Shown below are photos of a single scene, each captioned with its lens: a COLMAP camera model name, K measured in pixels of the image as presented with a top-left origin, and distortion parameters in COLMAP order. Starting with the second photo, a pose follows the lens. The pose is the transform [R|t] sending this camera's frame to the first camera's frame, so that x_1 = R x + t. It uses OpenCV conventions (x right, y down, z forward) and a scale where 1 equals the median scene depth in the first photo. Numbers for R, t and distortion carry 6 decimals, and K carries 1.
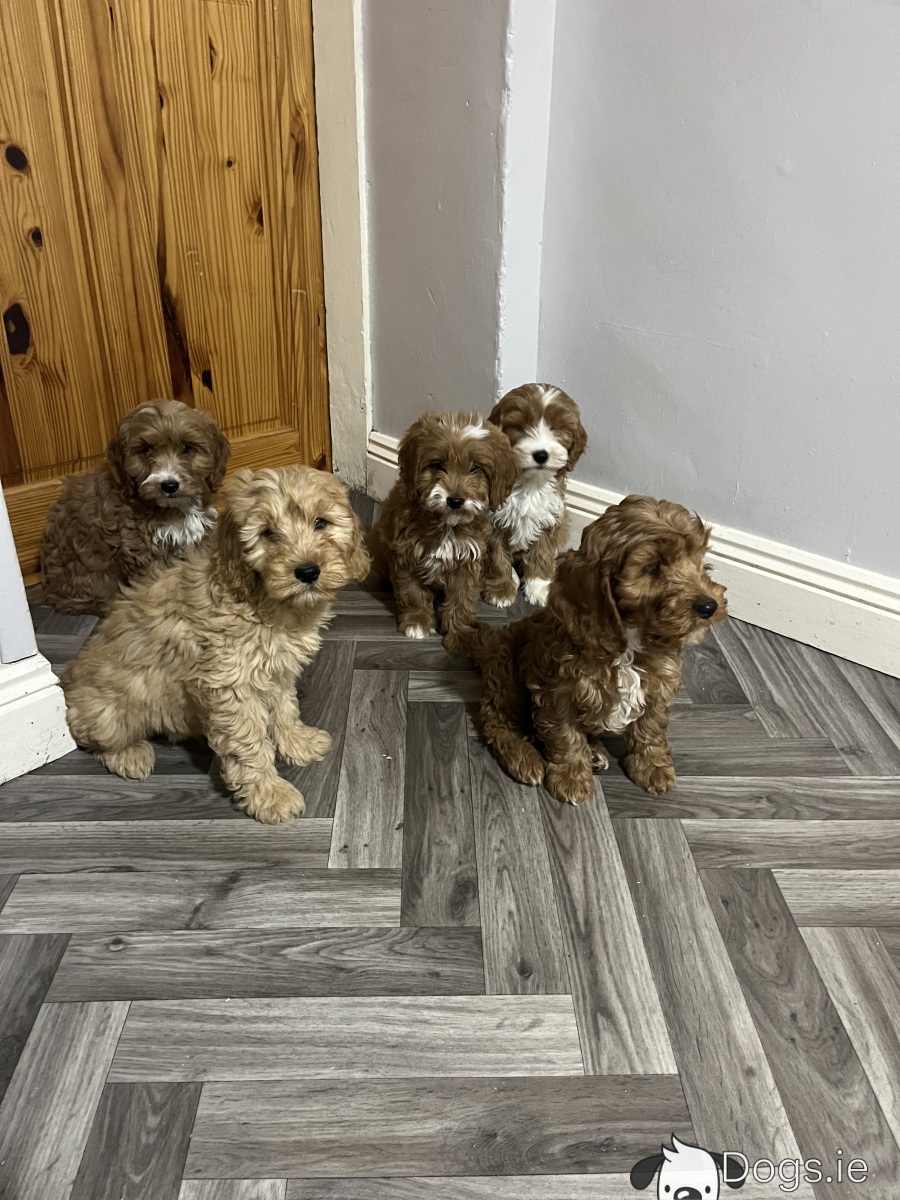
lens RADIAL K [[916.8, 0, 459.7], [0, 916.8, 594.1], [0, 0, 1]] dist [0.059937, -0.077662]
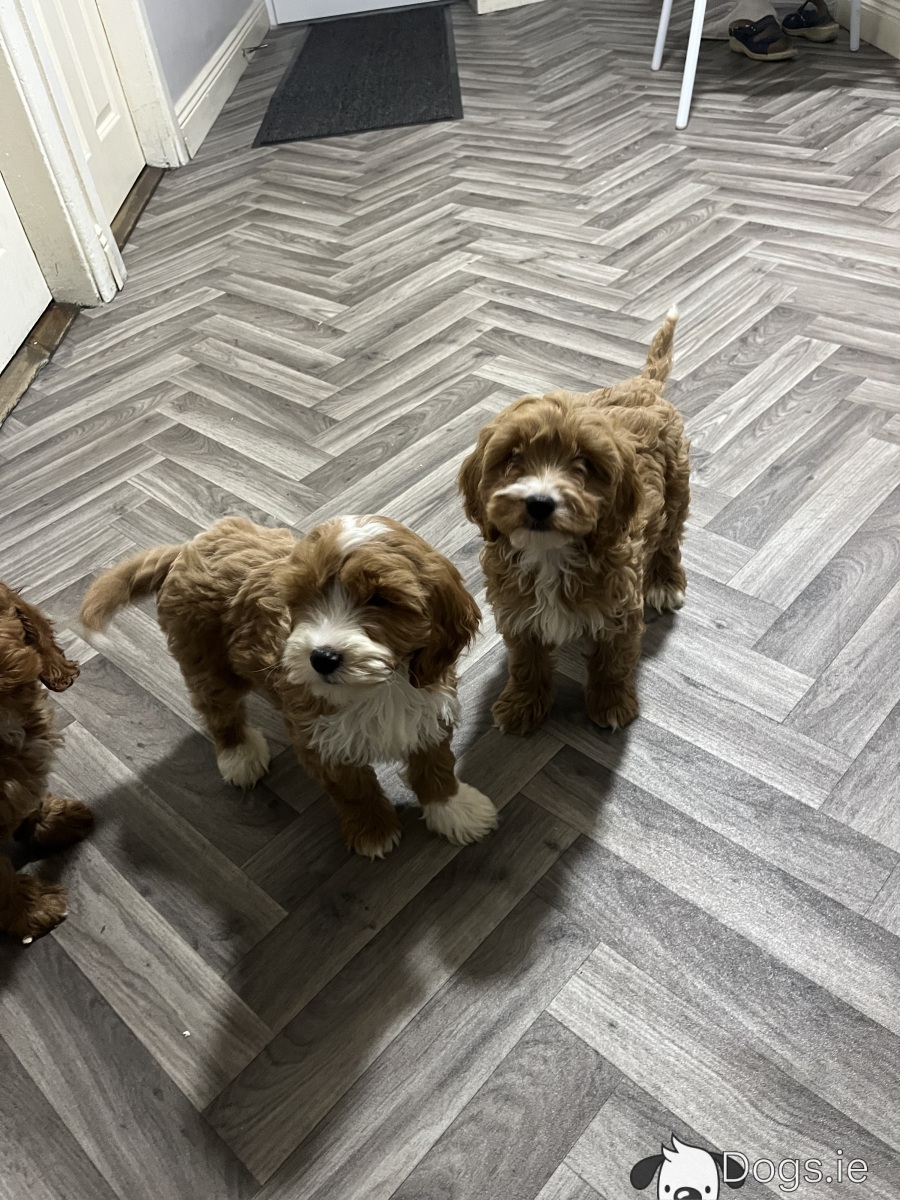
lens RADIAL K [[916.8, 0, 455.7], [0, 916.8, 616.9], [0, 0, 1]] dist [0.059937, -0.077662]
pose [[-0.713047, -0.433438, 0.551086, -0.769834], [0.399285, 0.395052, 0.827348, -0.757518], [-0.576312, 0.809978, -0.108625, 1.296749]]
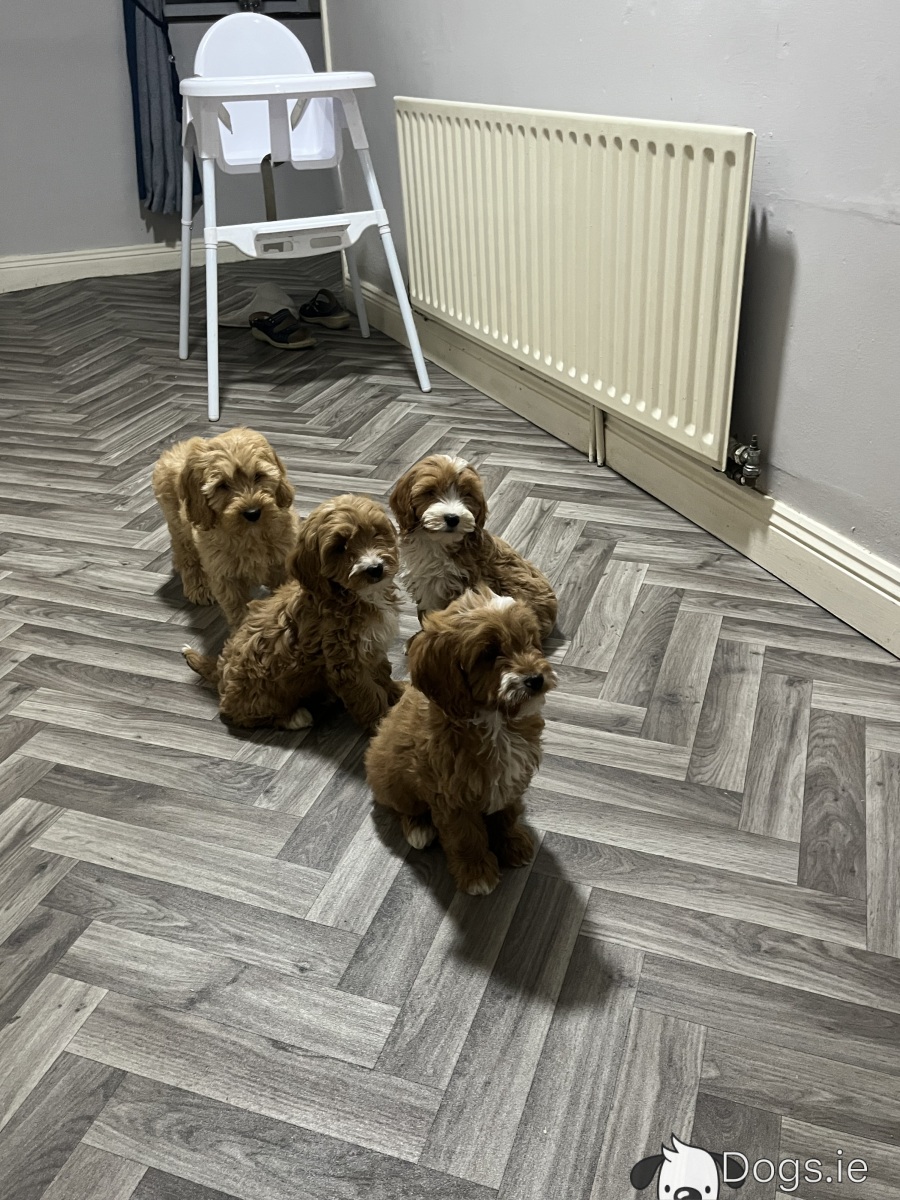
lens RADIAL K [[1008.3, 0, 463.8], [0, 1008.3, 614.9], [0, 0, 1]] dist [0.047772, -0.047594]
pose [[-0.935374, -0.185686, 0.300991, -0.848875], [0.157235, 0.543991, 0.824228, -0.884185], [-0.316784, 0.818288, -0.479639, 1.161901]]
